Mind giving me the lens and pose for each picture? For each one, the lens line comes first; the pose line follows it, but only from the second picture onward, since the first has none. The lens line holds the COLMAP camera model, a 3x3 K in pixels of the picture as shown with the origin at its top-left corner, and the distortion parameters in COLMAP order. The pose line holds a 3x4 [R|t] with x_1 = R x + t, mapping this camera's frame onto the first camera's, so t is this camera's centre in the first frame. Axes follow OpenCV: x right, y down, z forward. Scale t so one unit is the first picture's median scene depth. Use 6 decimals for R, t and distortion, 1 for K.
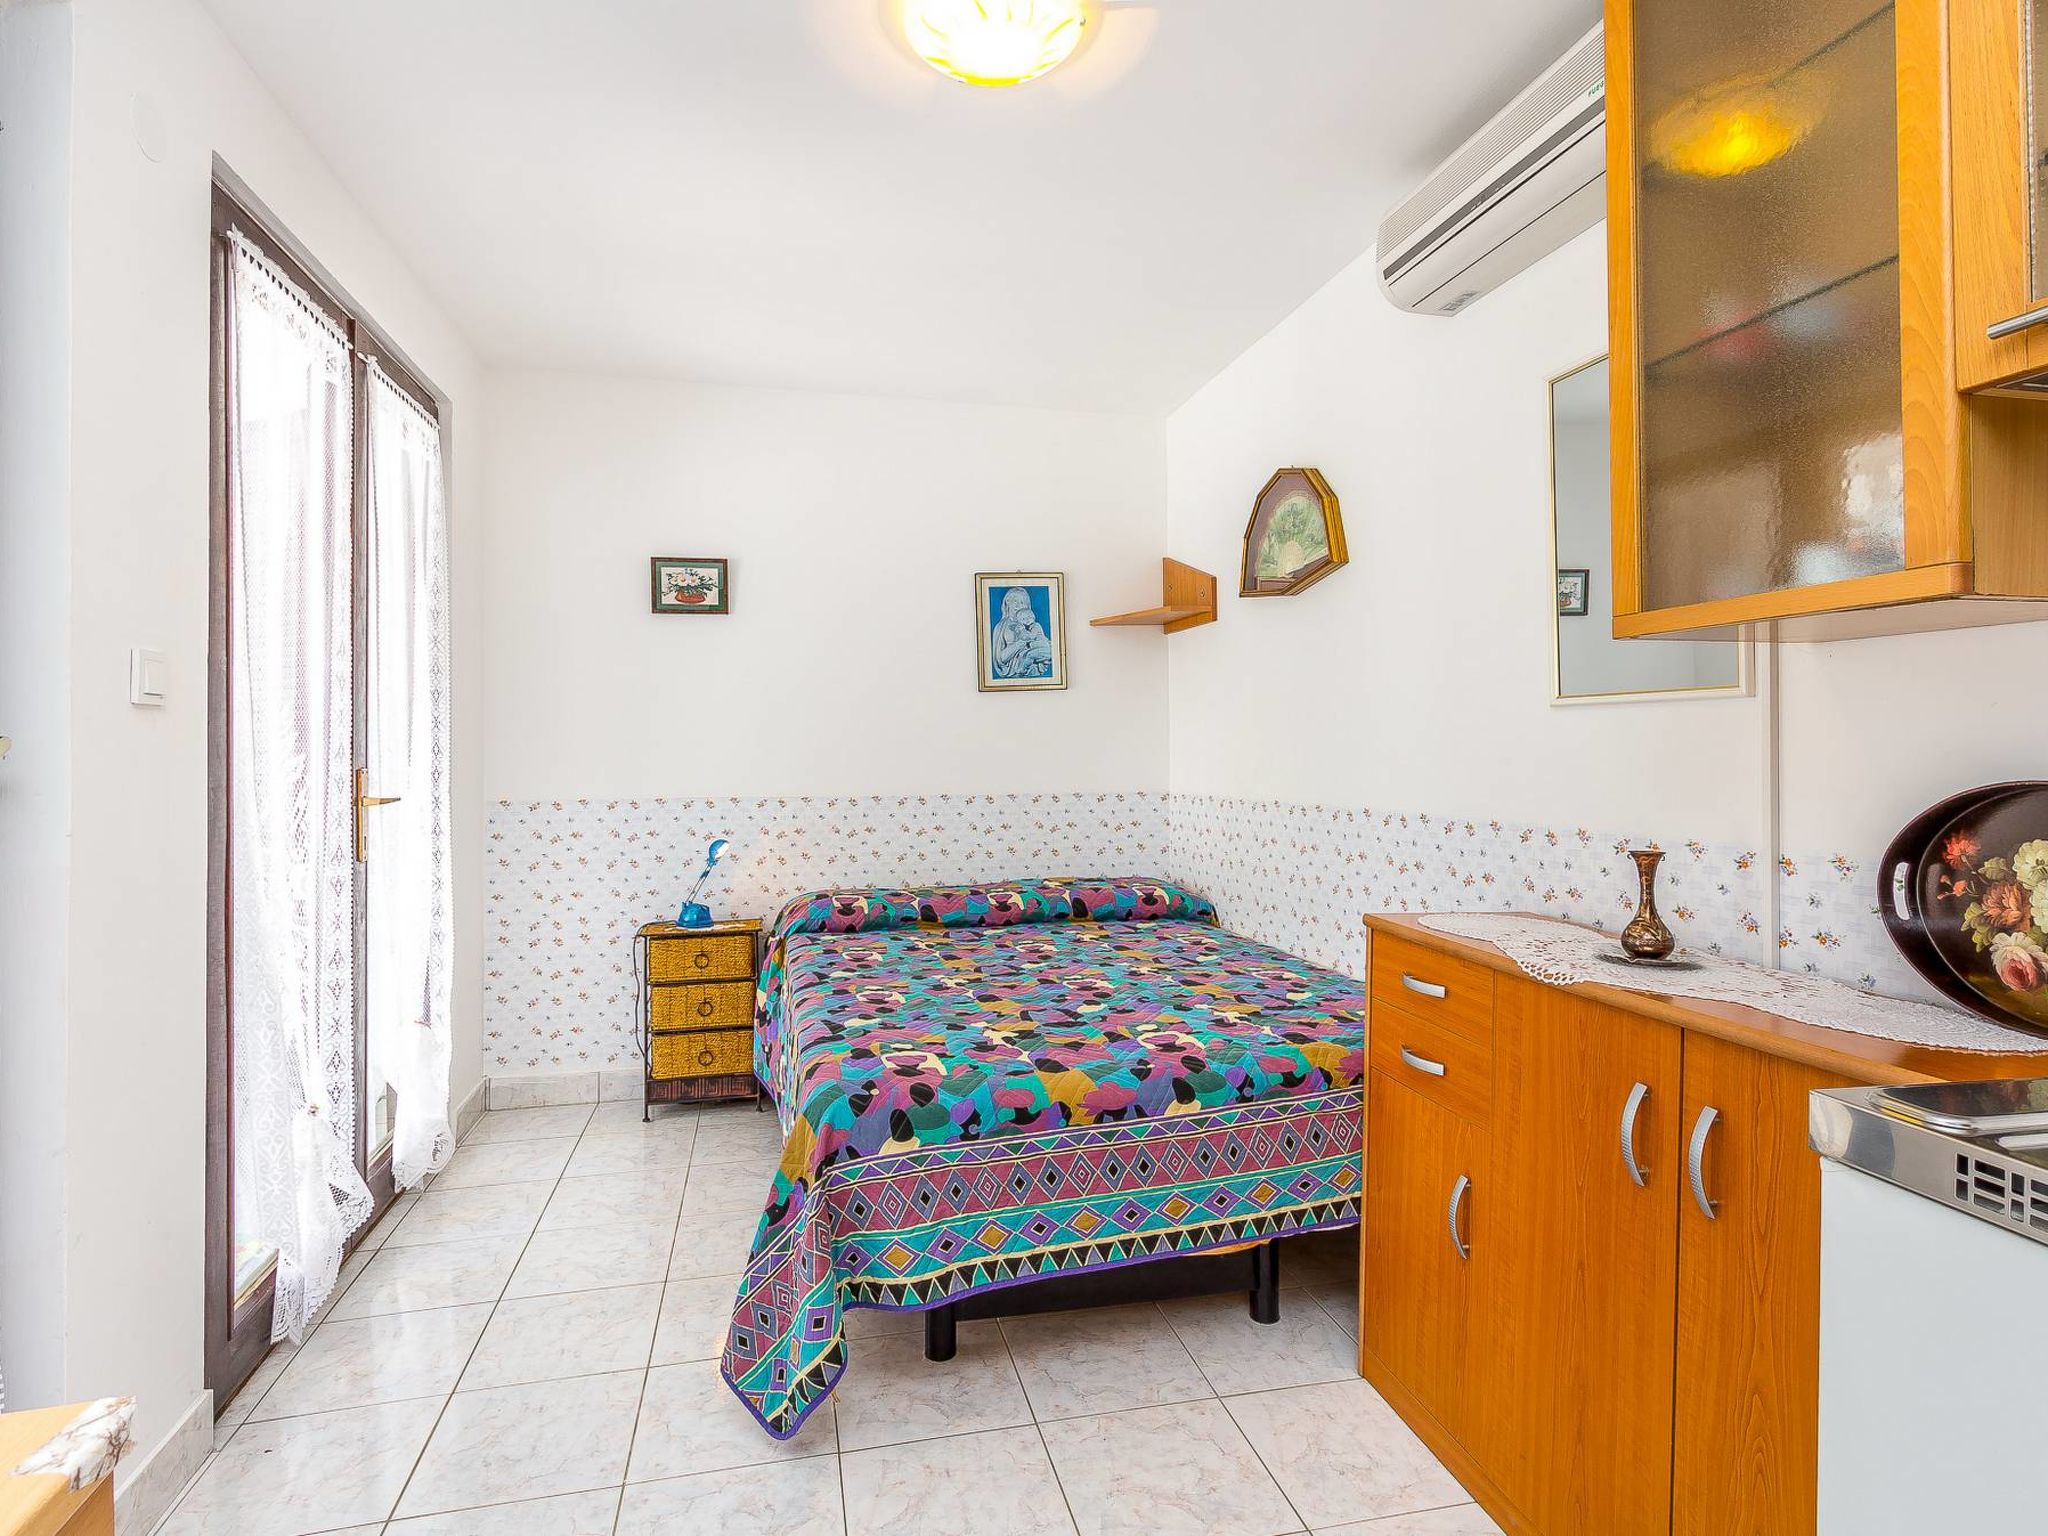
lens RADIAL K [[1083.0, 0, 1018.9], [0, 1083.0, 734.5], [0, 0, 1]] dist [0.002759, 0.001344]
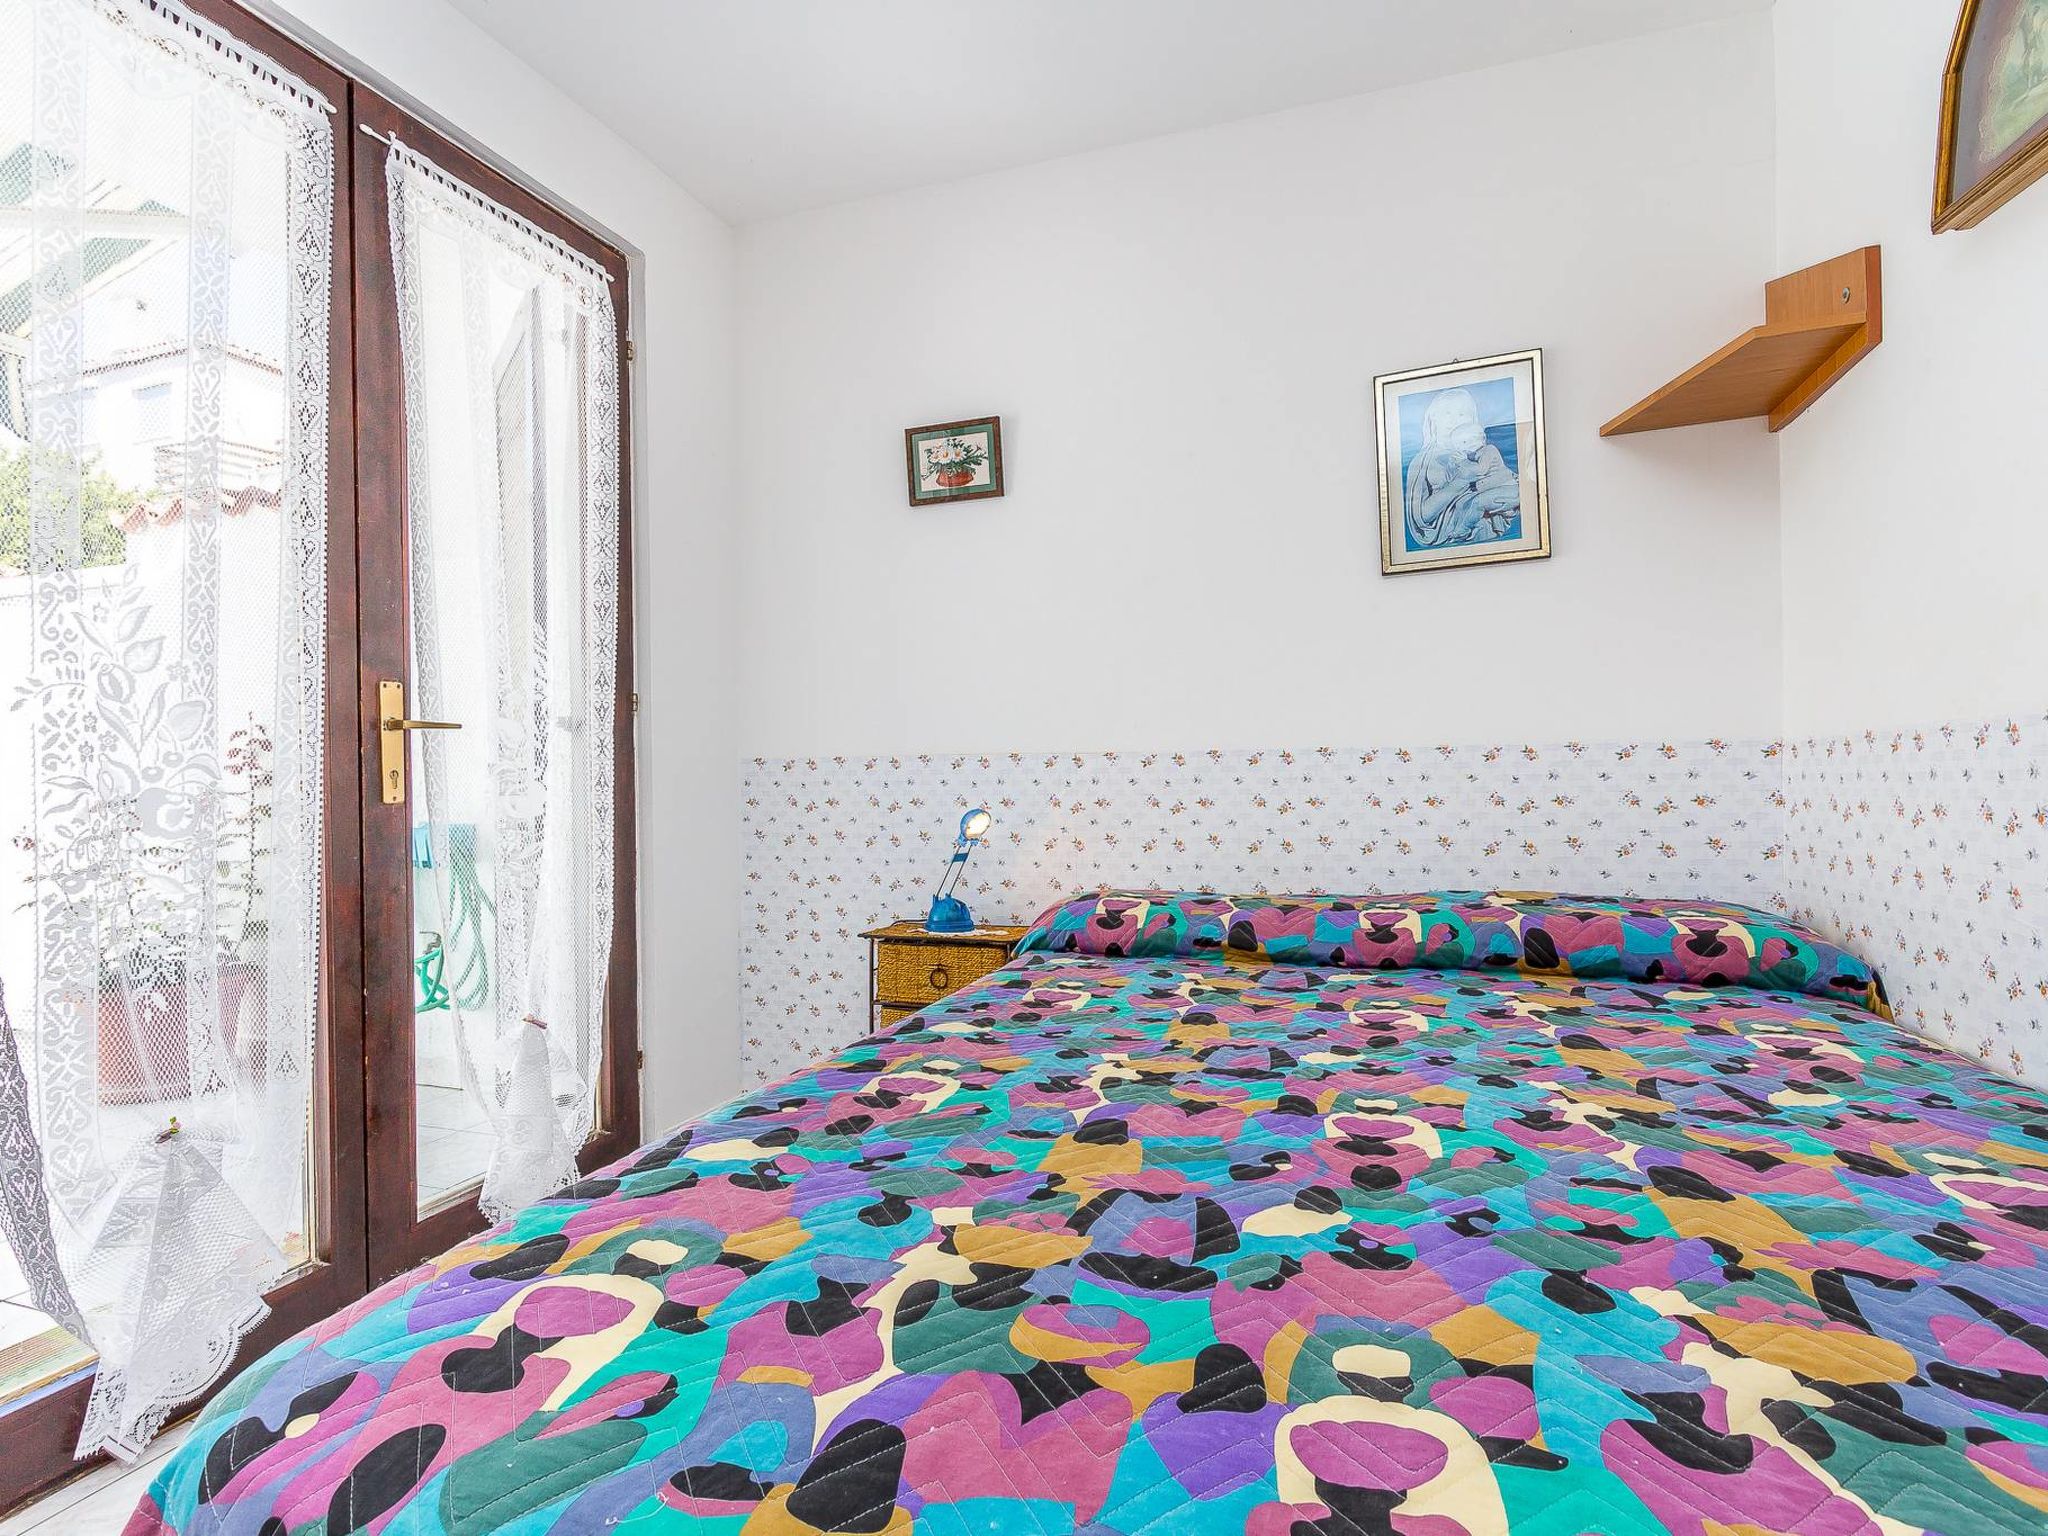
lens RADIAL K [[1083.0, 0, 989.4], [0, 1083.0, 767.6], [0, 0, 1]] dist [0.002759, 0.001344]
pose [[0.843411, -0.005457, -0.537241, 0.123904], [0.013126, 0.999859, 0.010451, 0.070821], [0.537108, -0.015866, 0.843364, 0.463430]]
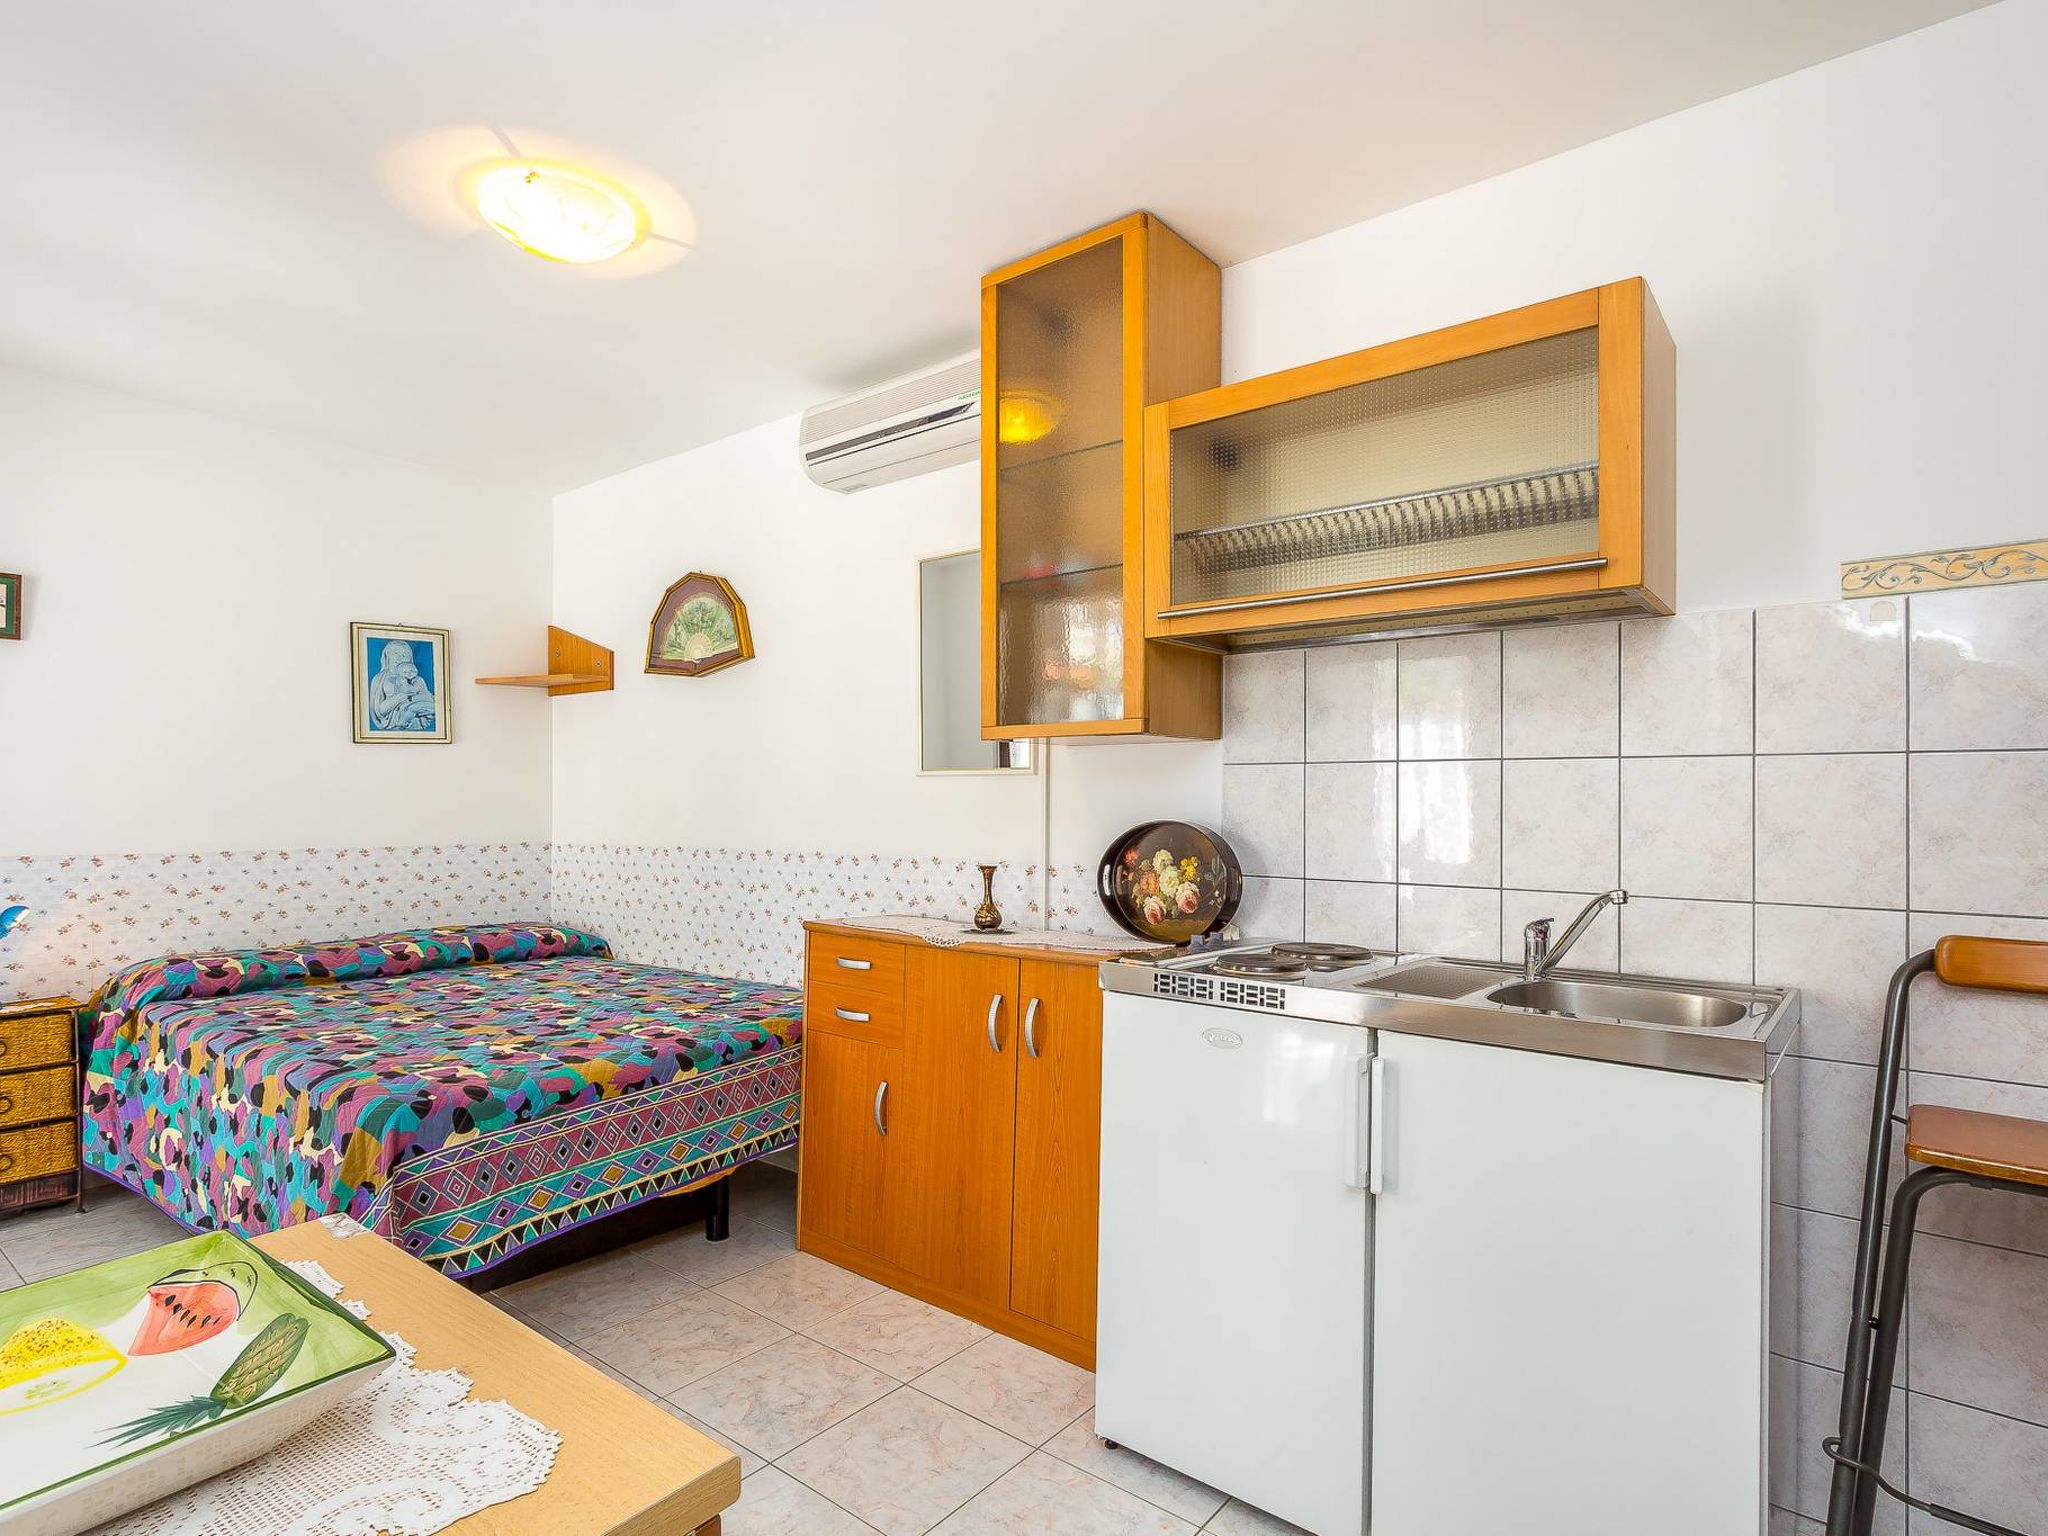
lens RADIAL K [[1083.0, 0, 998.2], [0, 1083.0, 784.7], [0, 0, 1]] dist [0.002759, 0.001344]
pose [[0.795138, 0.016101, 0.606215, -0.205103], [-0.013836, 0.999869, -0.008409, -0.001646], [-0.606271, -0.001701, 0.795256, -0.163934]]
